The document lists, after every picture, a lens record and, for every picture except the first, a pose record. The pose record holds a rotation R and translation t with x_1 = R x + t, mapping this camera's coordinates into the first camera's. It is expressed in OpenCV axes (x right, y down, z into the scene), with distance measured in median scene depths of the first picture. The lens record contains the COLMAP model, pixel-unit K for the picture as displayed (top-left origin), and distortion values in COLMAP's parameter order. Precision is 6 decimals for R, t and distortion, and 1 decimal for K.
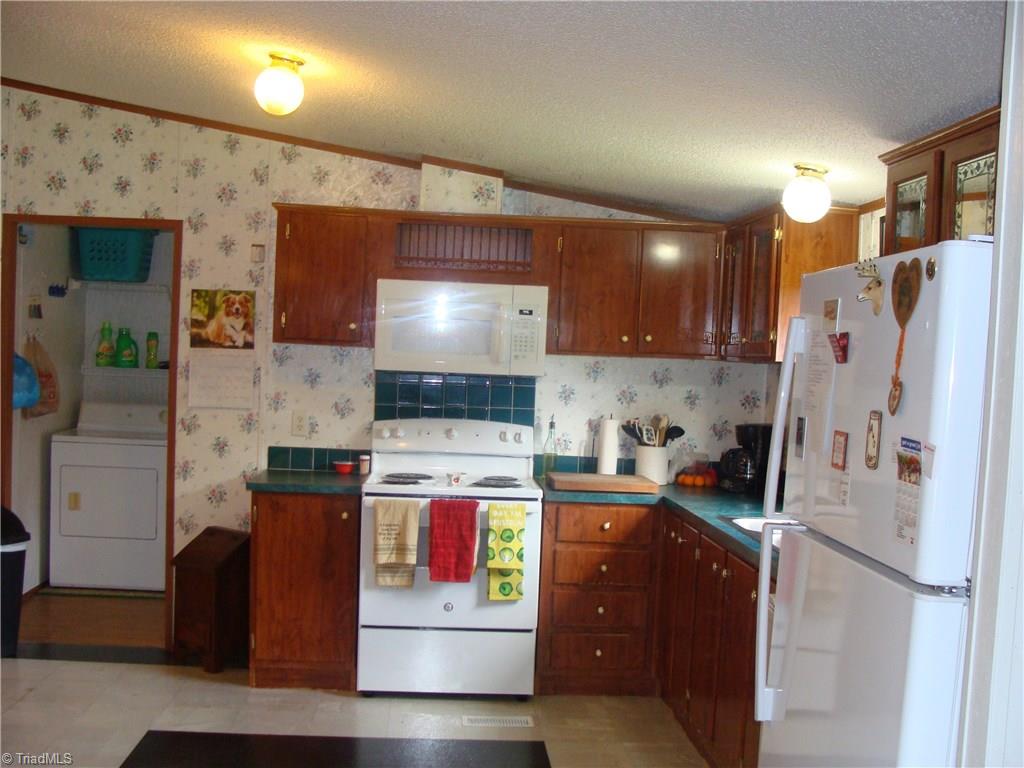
lens RADIAL K [[1172.9, 0, 528.4], [0, 1172.9, 408.5], [0, 0, 1]] dist [-0.194356, 0.219267]
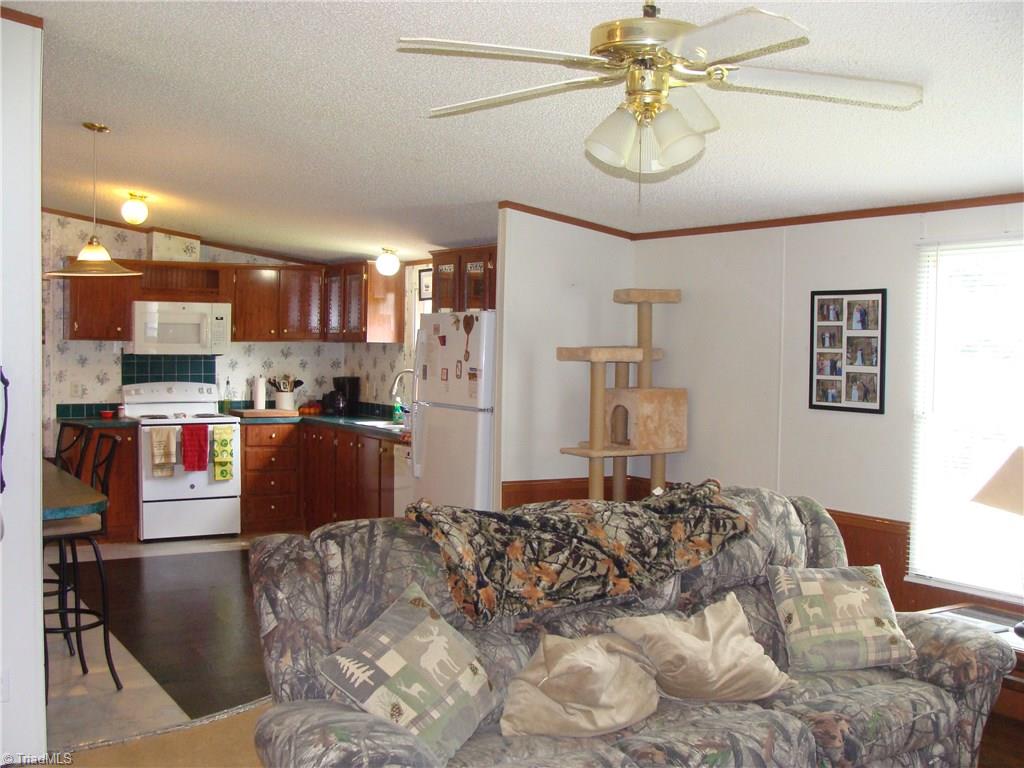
lens RADIAL K [[1172.9, 0, 528.4], [0, 1172.9, 408.5], [0, 0, 1]] dist [-0.194356, 0.219267]
pose [[0.889016, -0.055402, 0.454511, -0.384818], [0.043274, 0.998376, 0.037052, 0.008564], [-0.455826, -0.013271, 0.889970, -0.754242]]
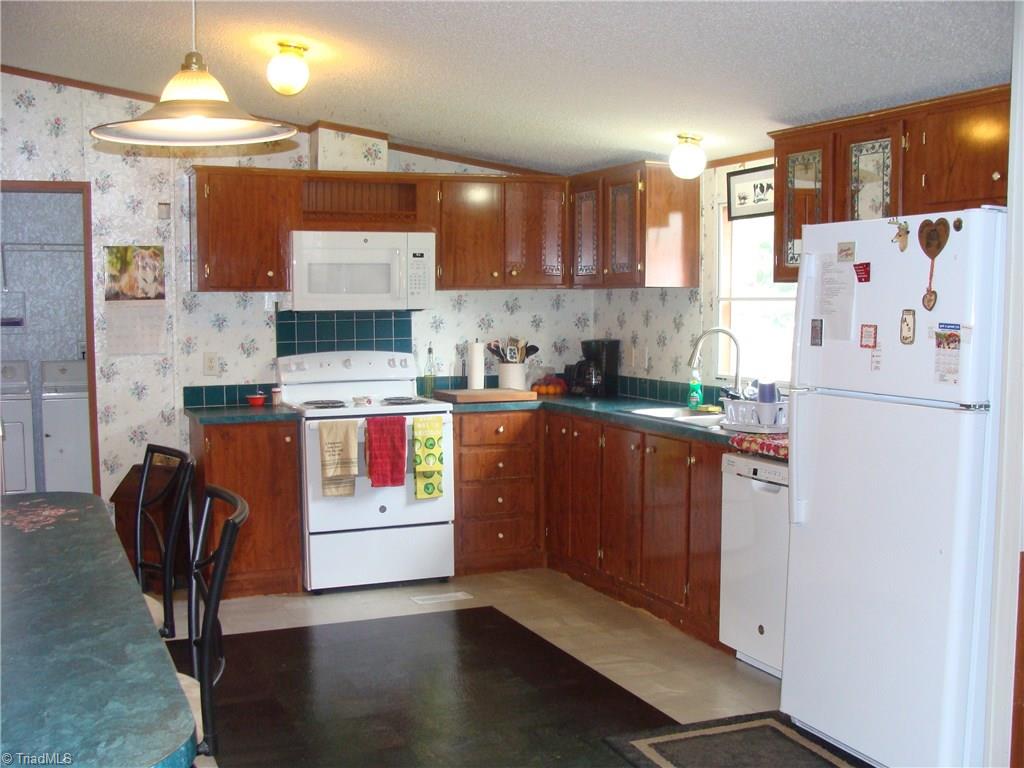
lens RADIAL K [[1172.9, 0, 528.4], [0, 1172.9, 408.5], [0, 0, 1]] dist [-0.194356, 0.219267]
pose [[0.943327, -0.077369, 0.322720, -0.286706], [0.059470, 0.996113, 0.064977, 0.001520], [-0.326493, -0.042102, 0.944262, -0.147774]]
